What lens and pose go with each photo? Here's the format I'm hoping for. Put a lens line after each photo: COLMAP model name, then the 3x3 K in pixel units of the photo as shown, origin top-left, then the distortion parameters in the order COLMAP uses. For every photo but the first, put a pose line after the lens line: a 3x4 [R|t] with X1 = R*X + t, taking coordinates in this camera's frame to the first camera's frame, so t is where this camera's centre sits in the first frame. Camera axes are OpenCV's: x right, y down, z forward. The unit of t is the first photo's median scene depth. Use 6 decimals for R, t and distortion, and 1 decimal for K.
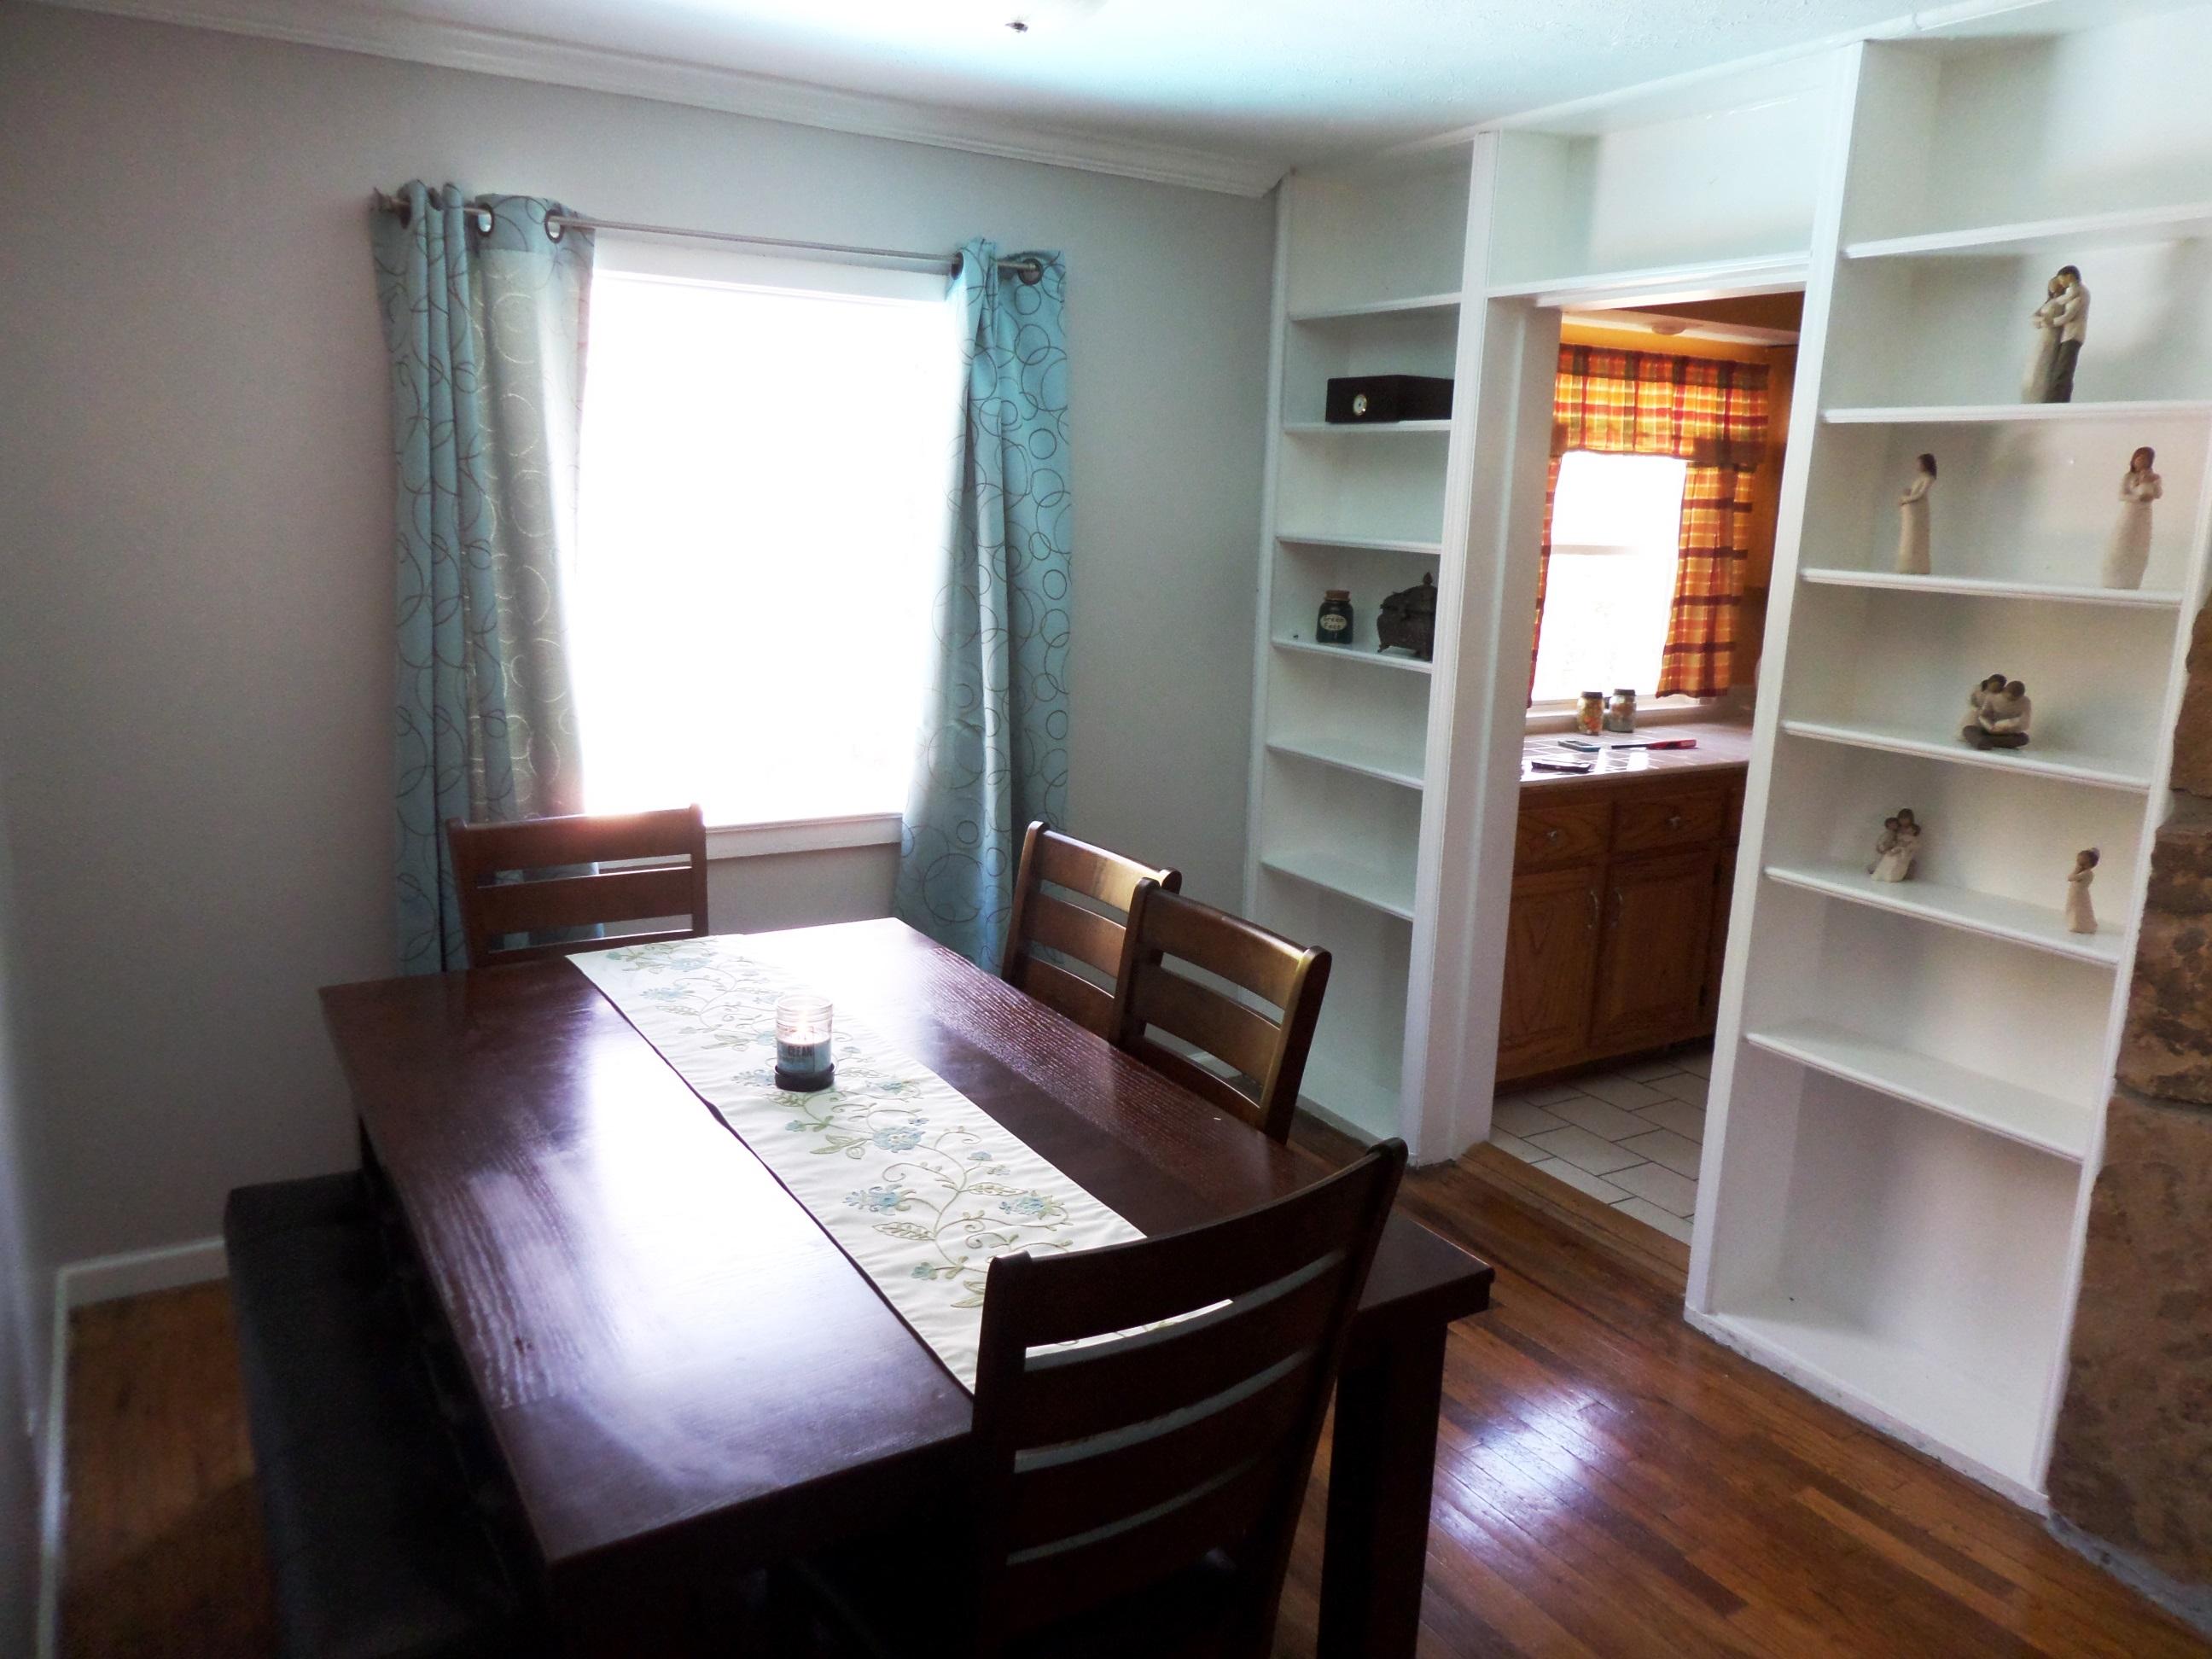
lens RADIAL K [[1559.1, 0, 1100.3], [0, 1559.1, 838.2], [0, 0, 1]] dist [-0.023996, 0.028948]
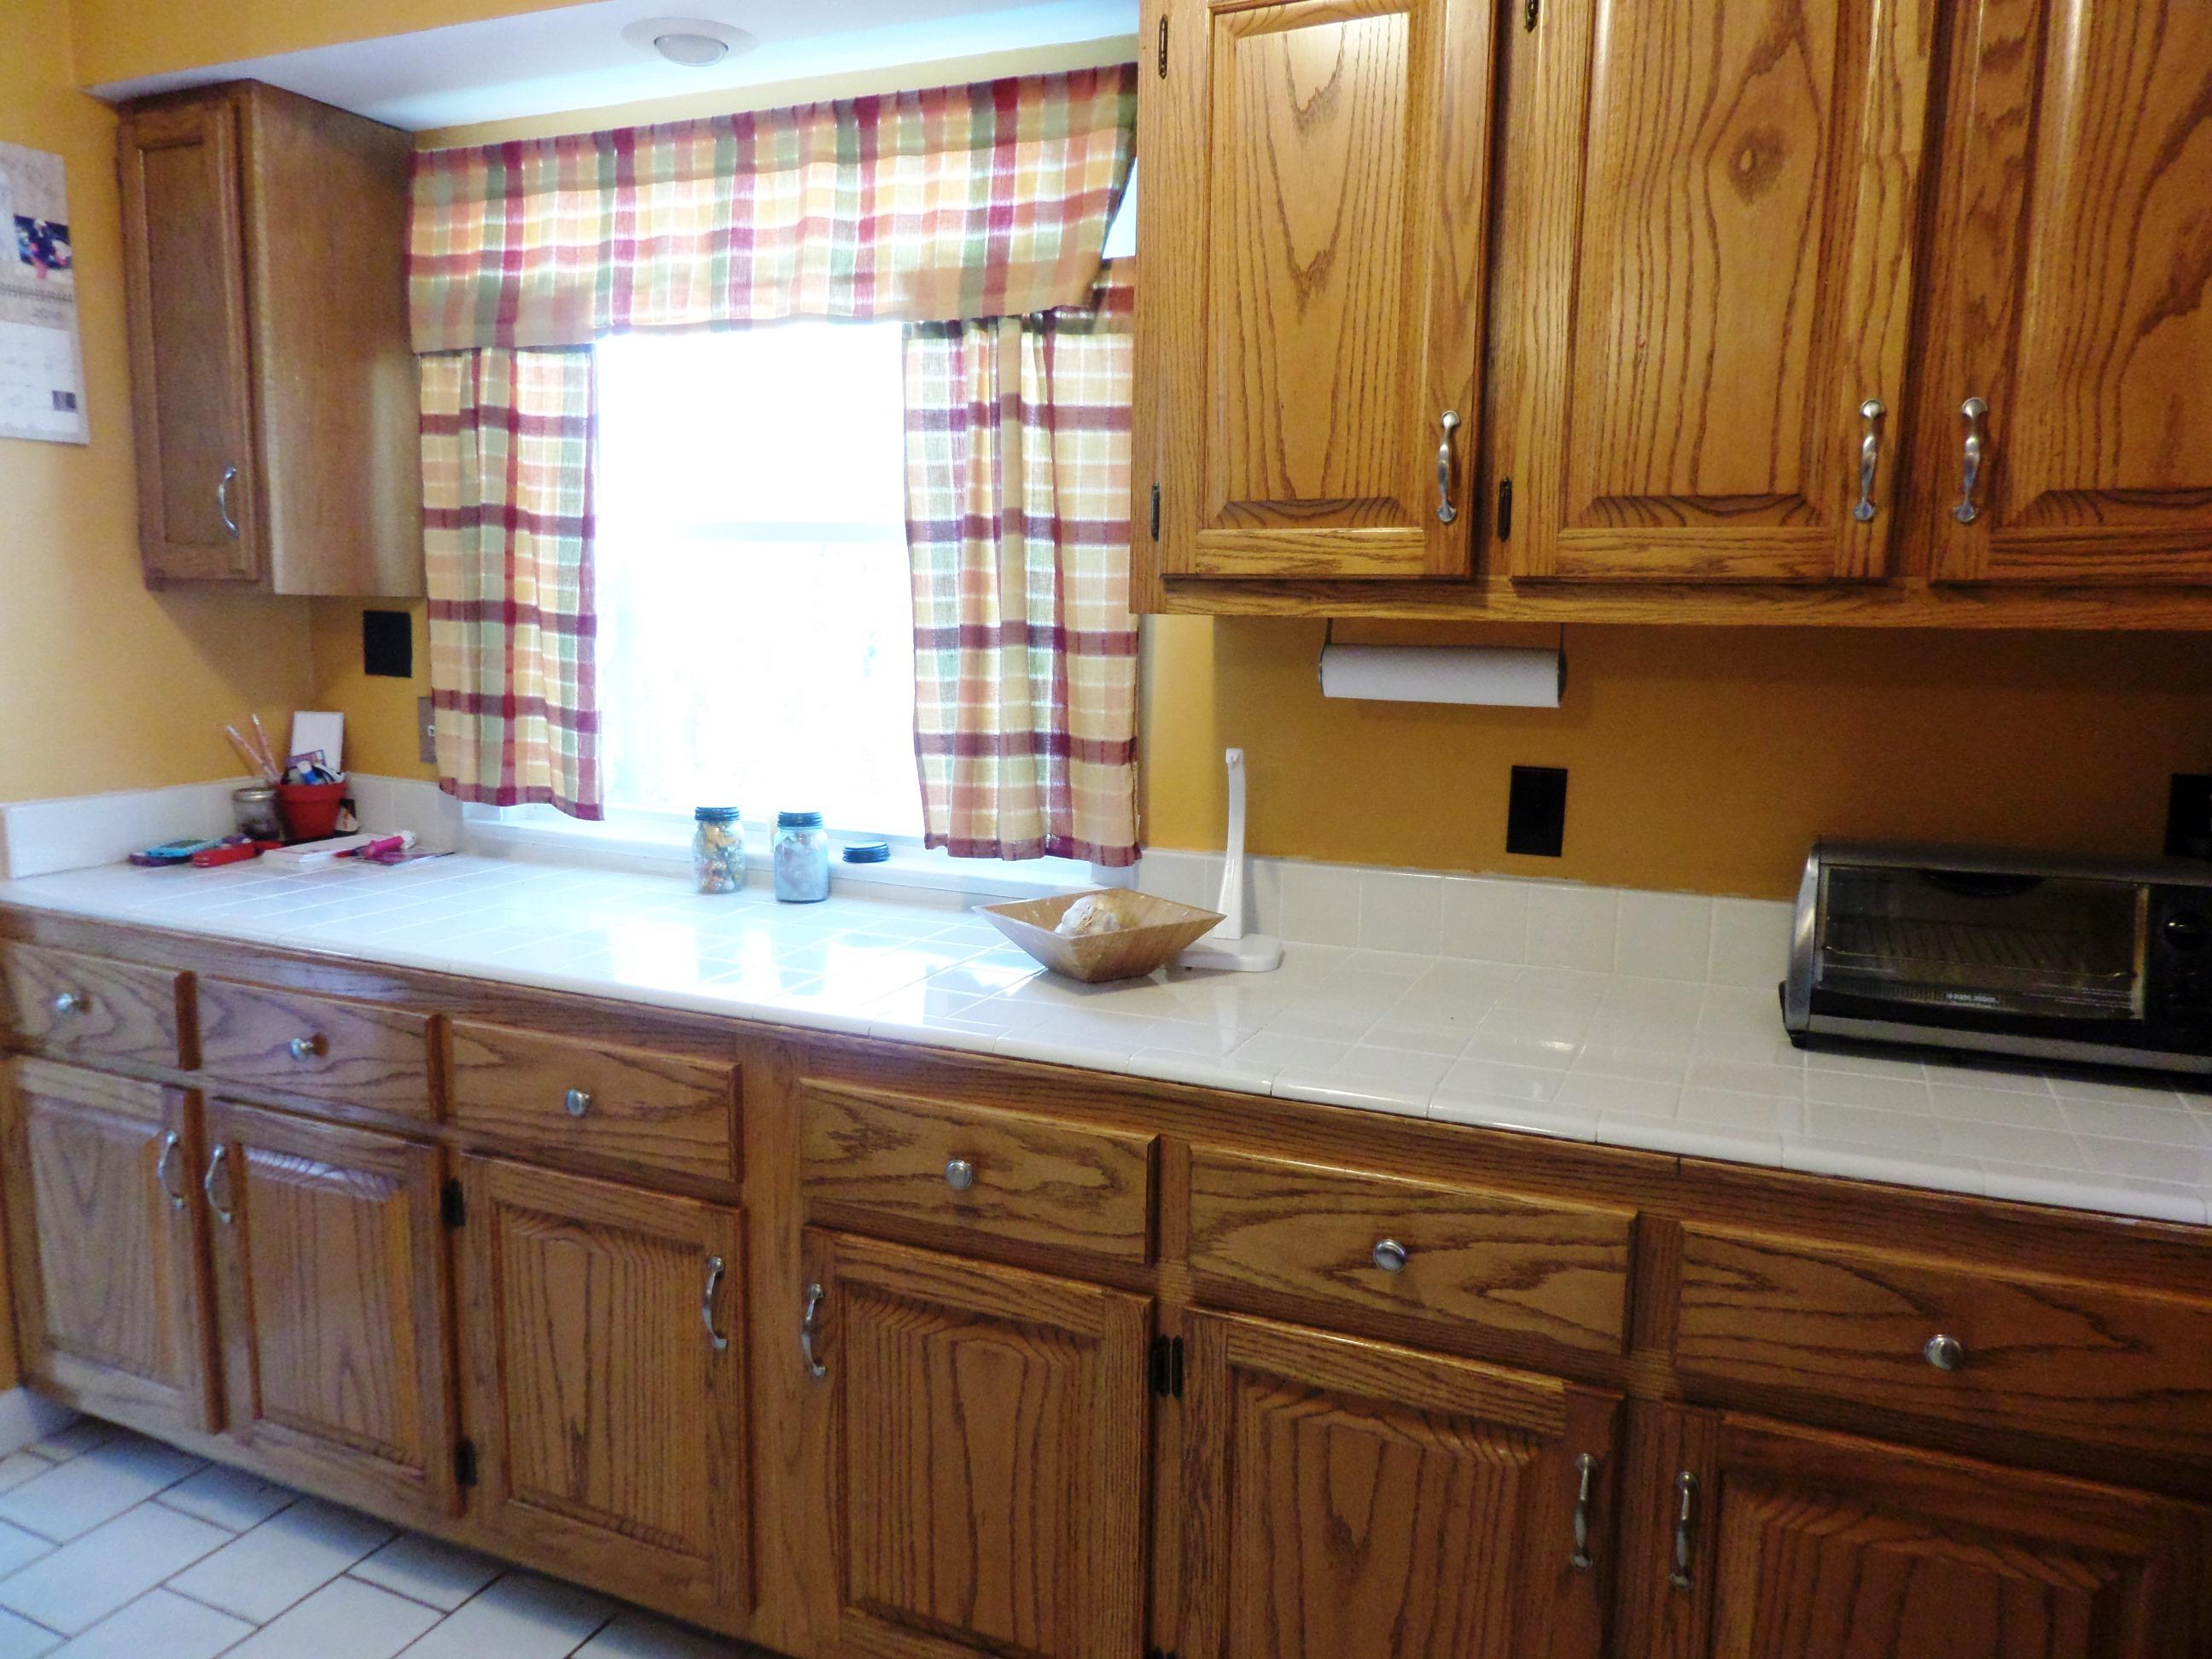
lens RADIAL K [[1547.2, 0, 1106.0], [0, 1547.2, 829.5], [0, 0, 1]] dist [-0.001609, 0.000889]
pose [[0.574575, 0.103799, -0.811843, 0.817054], [-0.185528, 0.982623, -0.005671, -0.111046], [0.797147, 0.153878, 0.583848, 0.833372]]
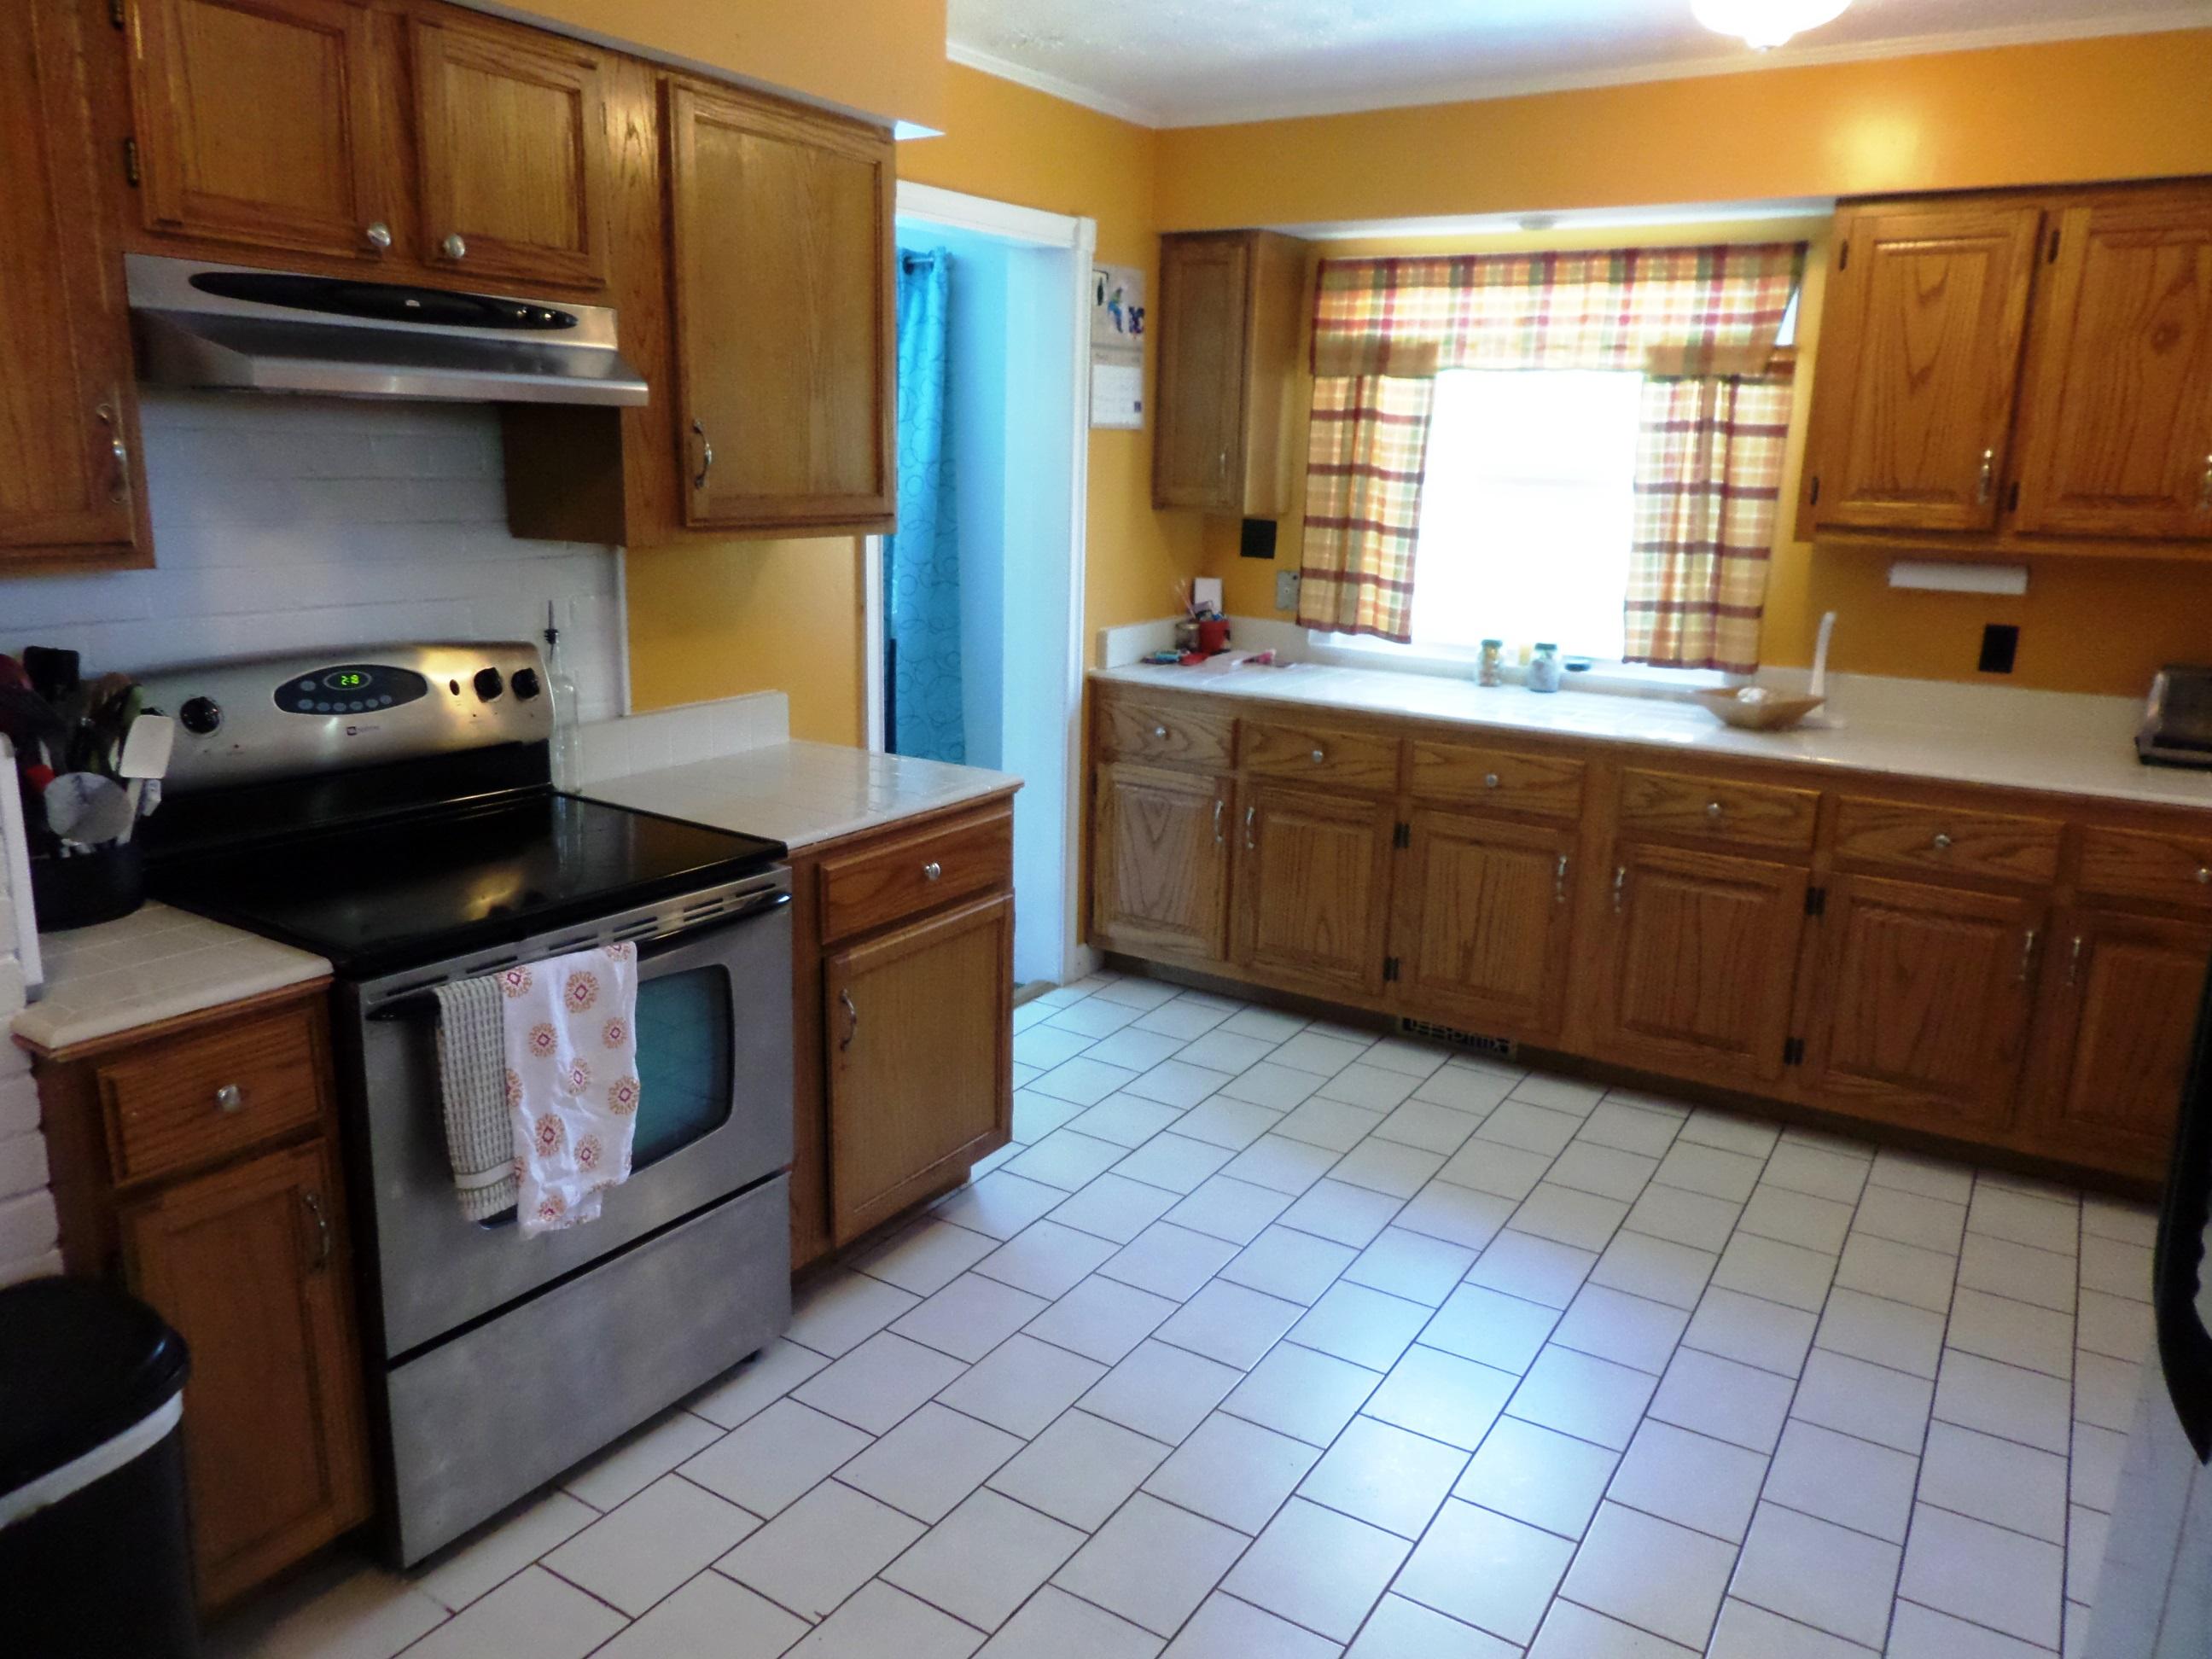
lens RADIAL K [[1559.1, 0, 1100.3], [0, 1559.1, 838.2], [0, 0, 1]] dist [-0.023996, 0.028948]
pose [[0.439849, 0.204261, -0.874534, 1.054636], [-0.209457, 0.970268, 0.121274, -0.045572], [0.873305, 0.129835, 0.469555, 0.407109]]
